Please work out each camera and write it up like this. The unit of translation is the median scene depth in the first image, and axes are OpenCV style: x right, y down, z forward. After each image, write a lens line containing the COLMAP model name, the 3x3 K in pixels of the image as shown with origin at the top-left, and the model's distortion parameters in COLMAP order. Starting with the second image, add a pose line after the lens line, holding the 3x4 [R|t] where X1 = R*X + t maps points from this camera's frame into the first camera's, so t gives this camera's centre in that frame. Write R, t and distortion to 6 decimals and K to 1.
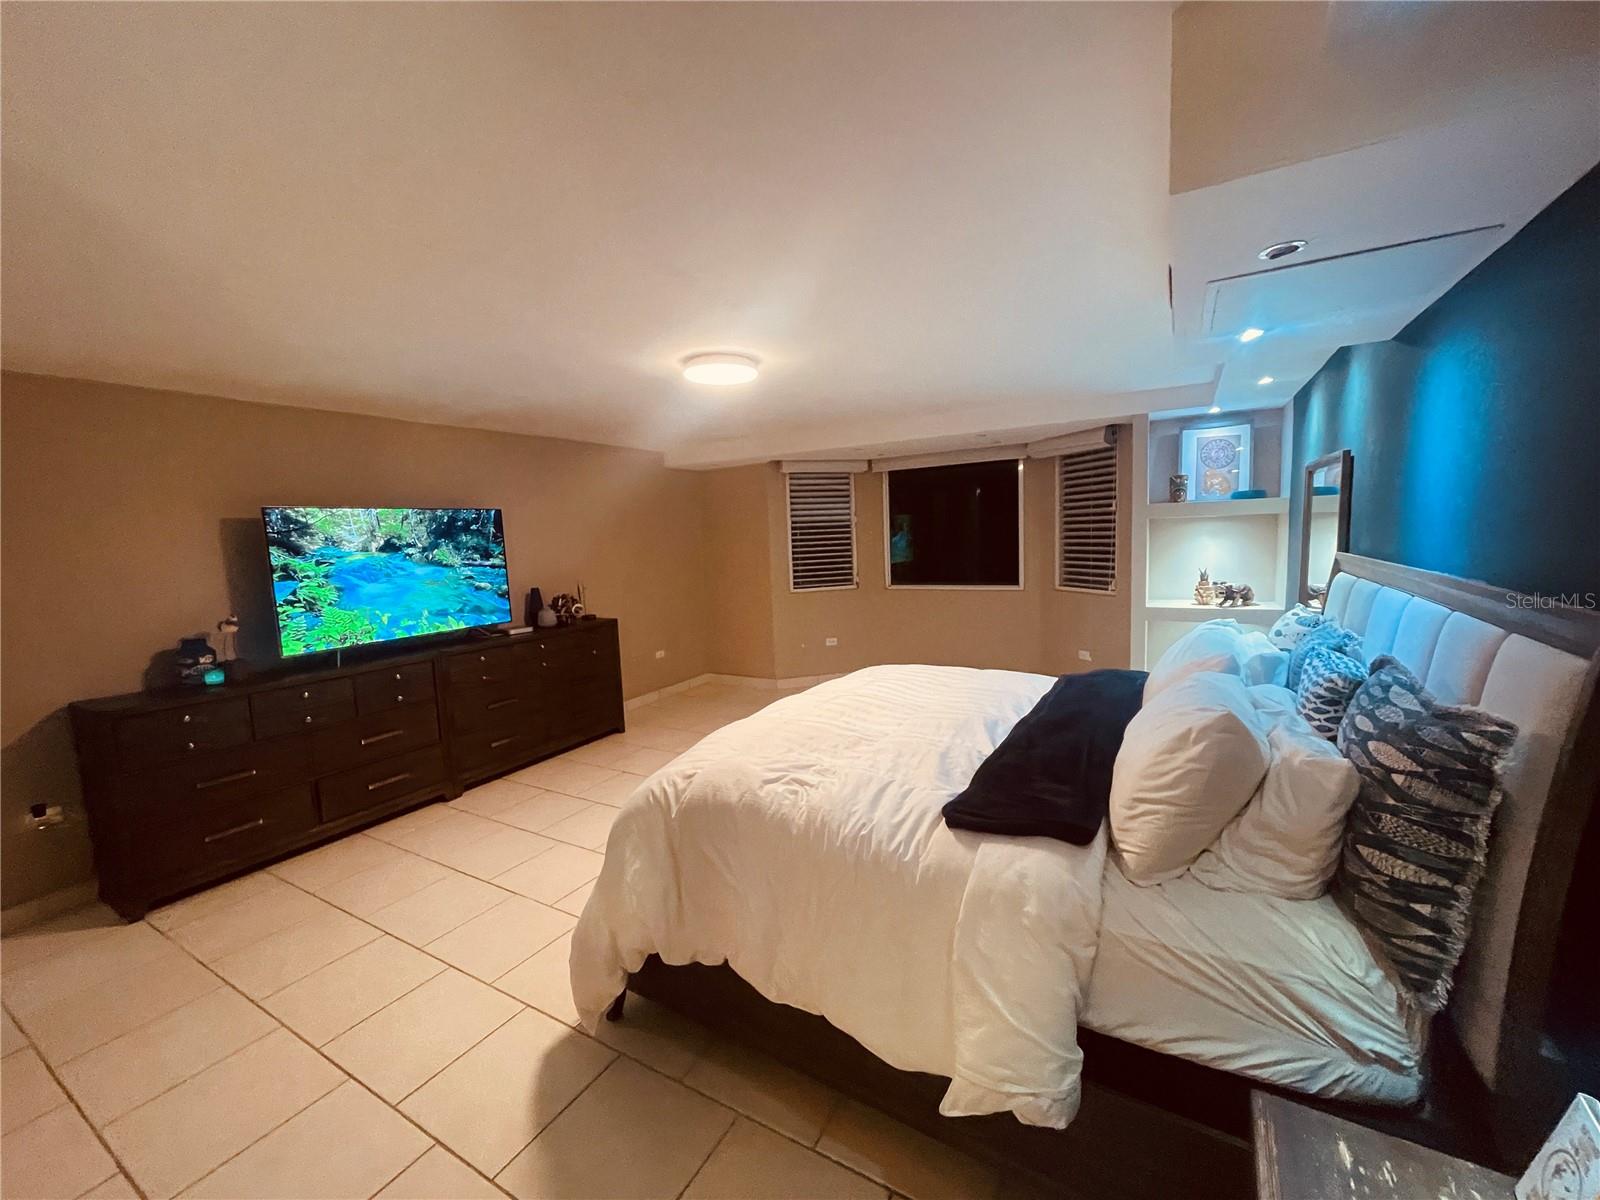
lens RADIAL K [[646.2, 0, 800.4], [0, 646.2, 603.6], [0, 0, 1]] dist [-0.000047, -0.000100]
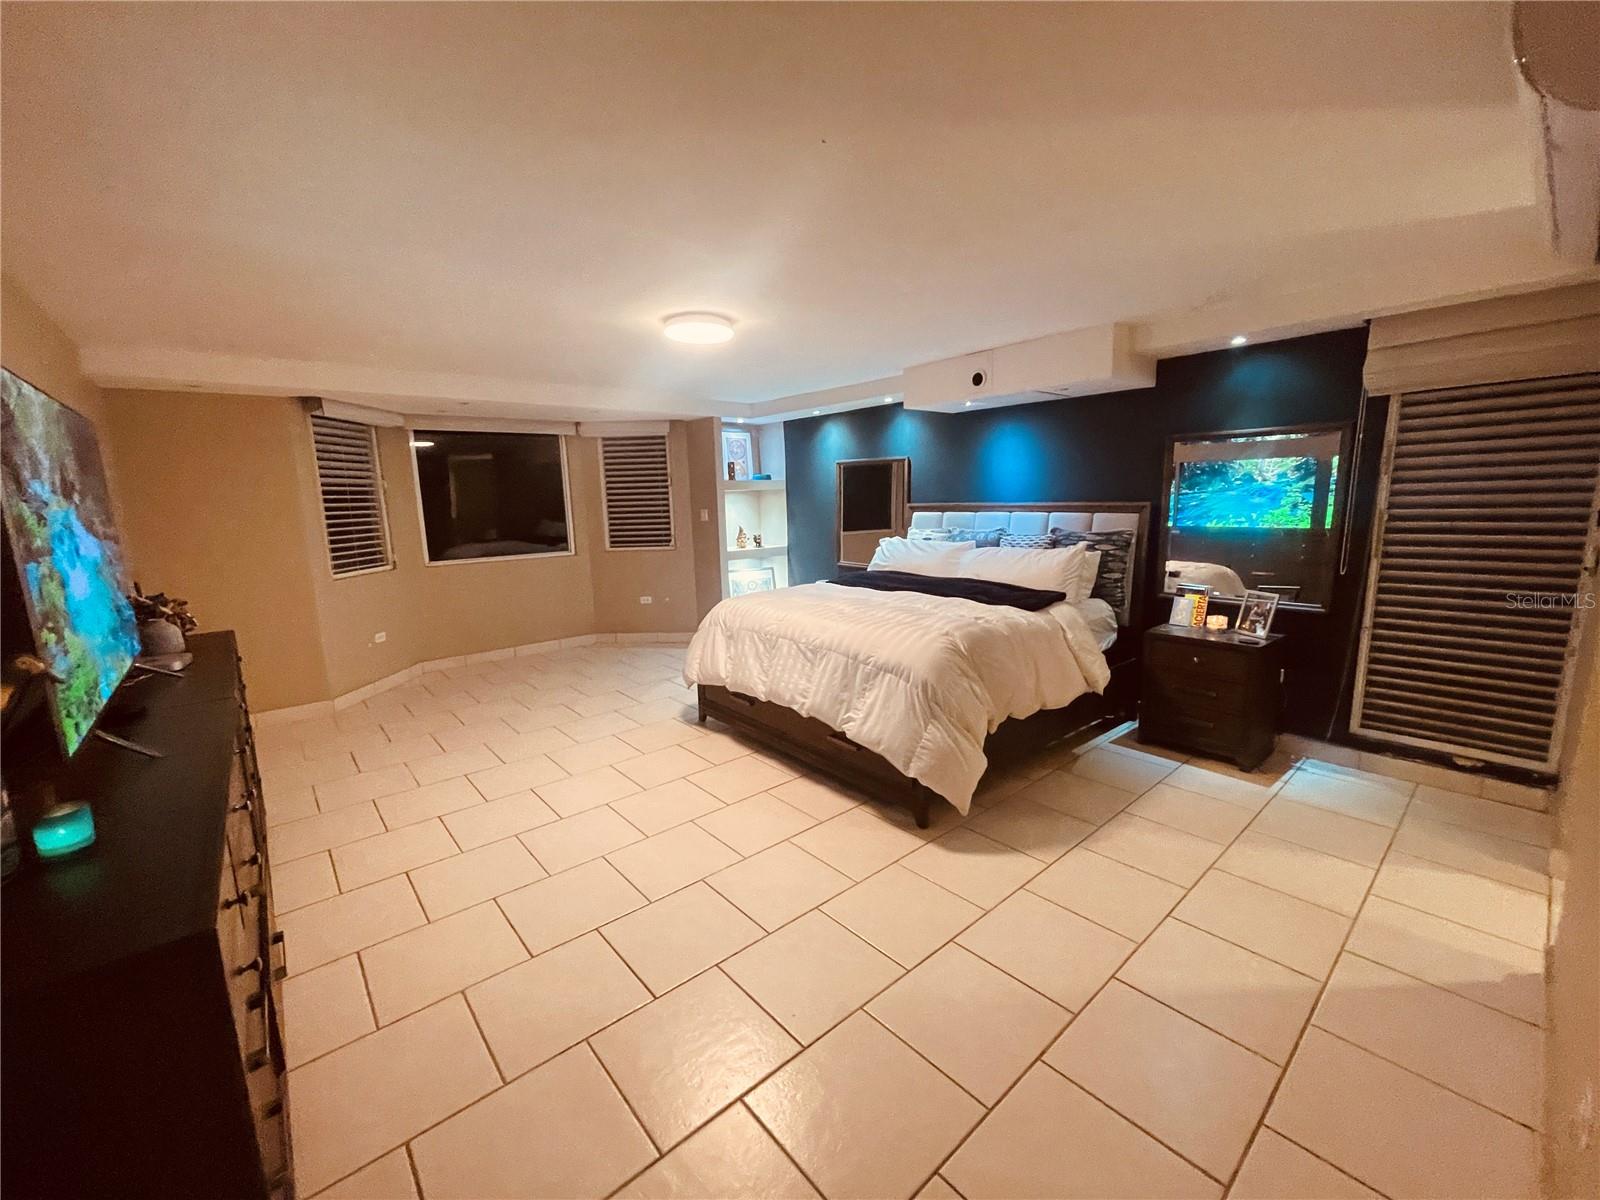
lens RADIAL K [[646.2, 0, 798.4], [0, 646.2, 602.0], [0, 0, 1]] dist [-0.000047, -0.000100]
pose [[0.329041, -0.125929, 0.935881, -0.730662], [0.114730, 0.989058, 0.092747, 0.001679], [-0.937320, 0.076856, 0.339888, 0.336872]]
